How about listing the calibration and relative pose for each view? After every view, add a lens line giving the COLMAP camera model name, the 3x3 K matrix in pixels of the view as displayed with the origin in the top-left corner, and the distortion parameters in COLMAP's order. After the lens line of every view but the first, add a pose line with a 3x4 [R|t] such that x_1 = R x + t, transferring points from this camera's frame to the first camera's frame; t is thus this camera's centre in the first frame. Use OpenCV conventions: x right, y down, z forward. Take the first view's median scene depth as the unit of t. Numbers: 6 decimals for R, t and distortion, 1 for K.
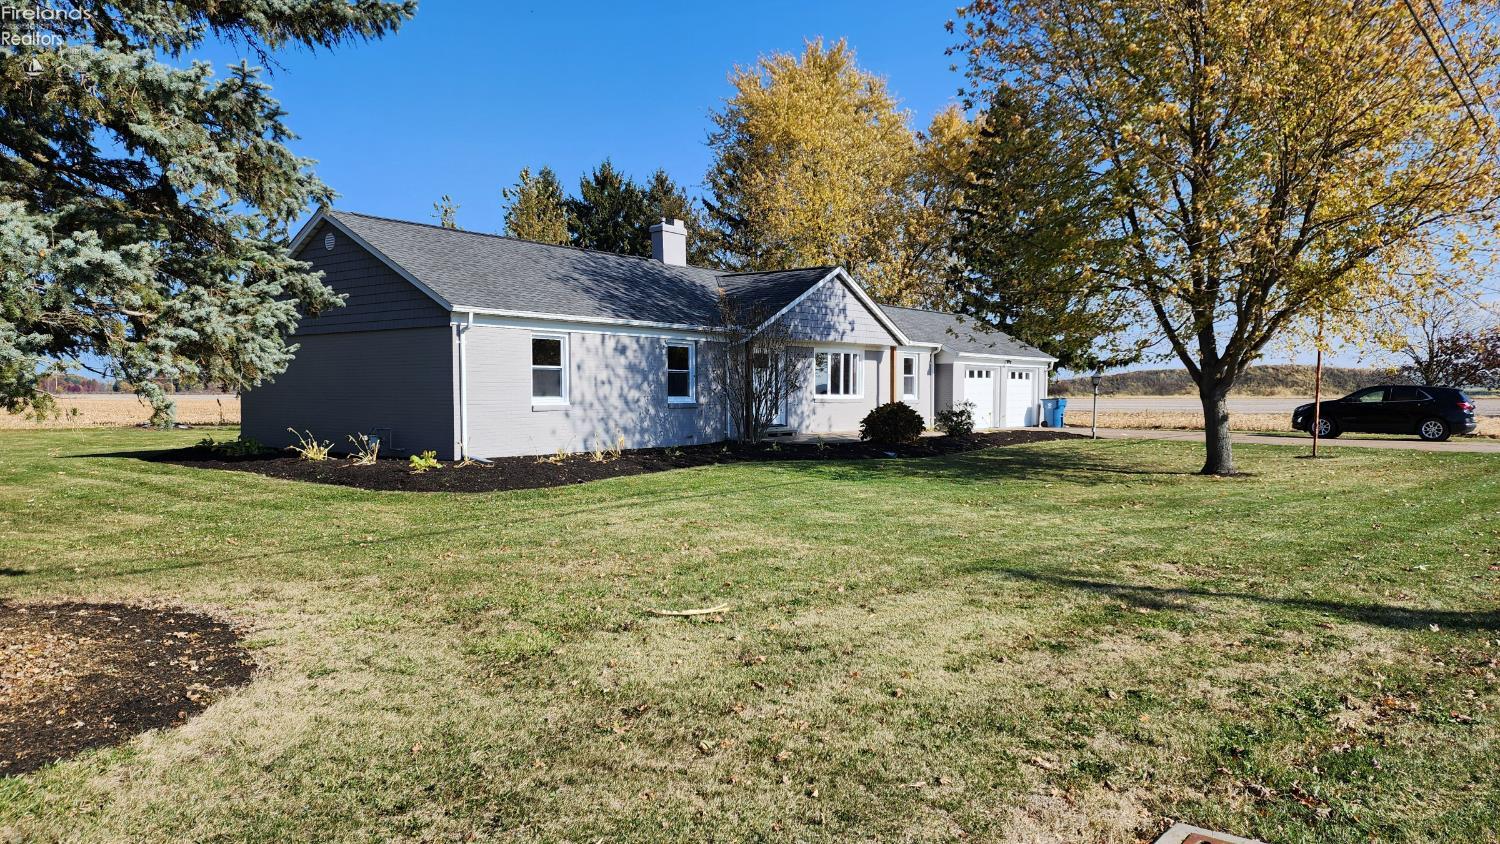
lens RADIAL K [[1048.5, 0, 750.0], [0, 1048.5, 422.0], [0, 0, 1]] dist [0.400067, 0.000051]
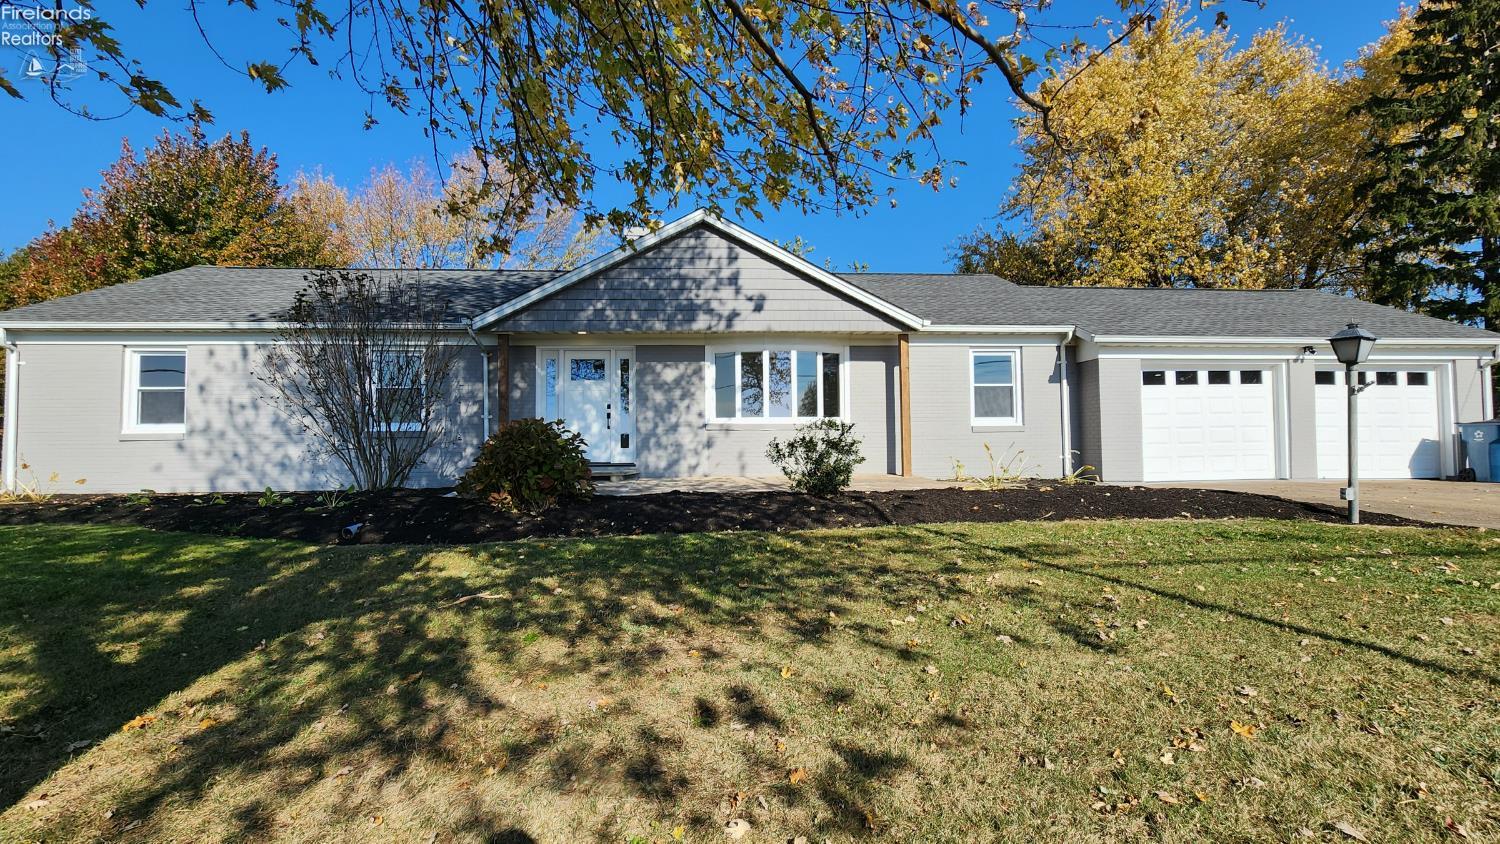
lens RADIAL K [[667.5, 0, 750.0], [0, 667.5, 422.0], [0, 0, 1]] dist [-0.001576, 0.000022]
pose [[0.667365, -0.019391, -0.744479, 0.387475], [-0.011502, 0.999273, -0.036338, -0.009352], [0.744642, 0.032813, 0.666657, 0.762614]]
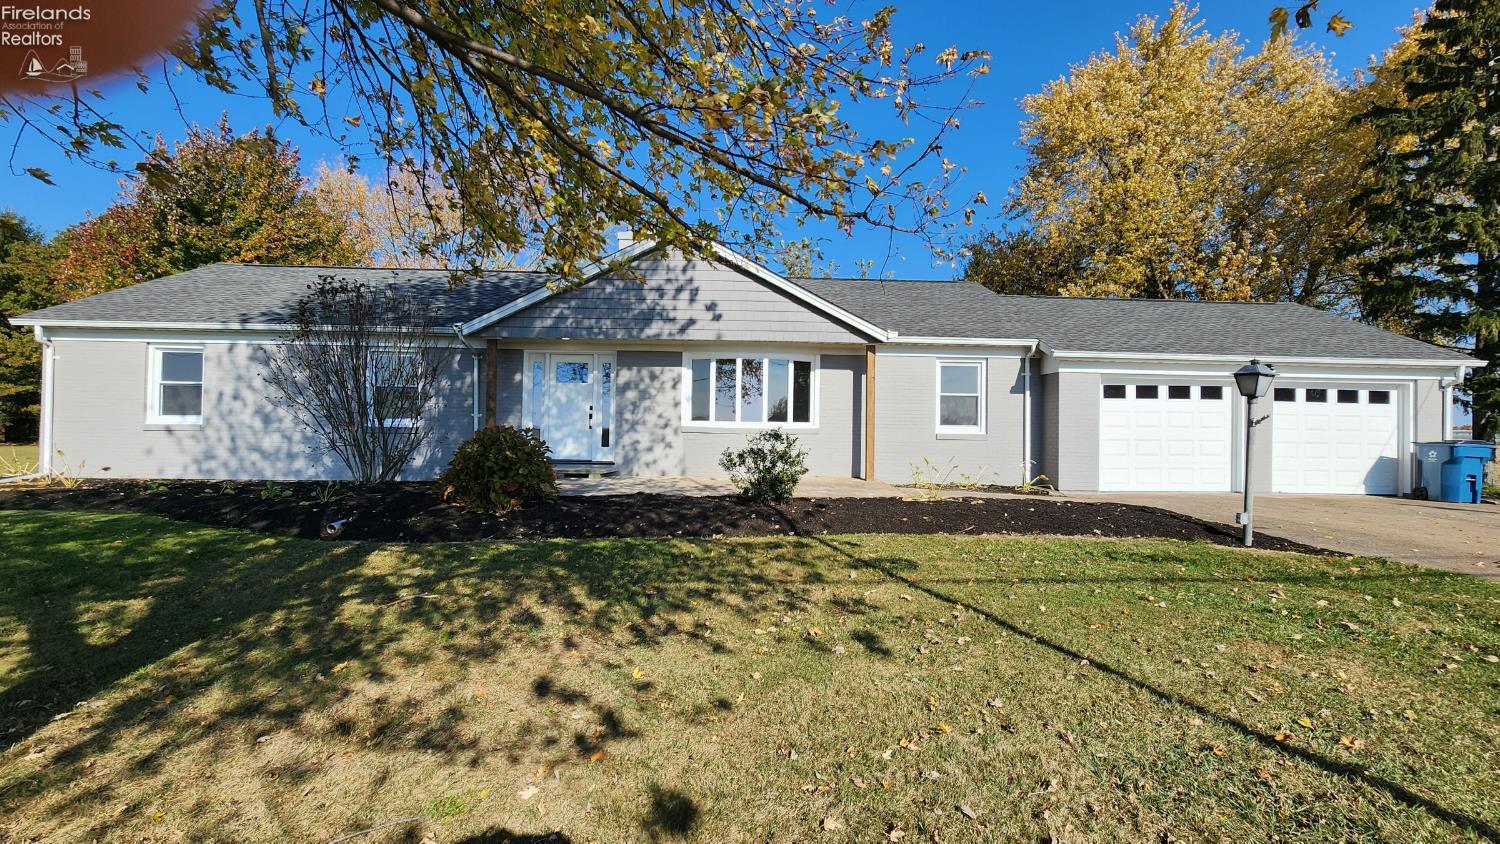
lens RADIAL K [[667.5, 0, 750.0], [0, 667.5, 422.0], [0, 0, 1]] dist [-0.001576, 0.000022]
pose [[0.643767, 0.013928, -0.765095, 0.425043], [-0.035272, 0.999312, -0.011486, -0.021941], [0.764409, 0.034381, 0.643815, 0.769854]]
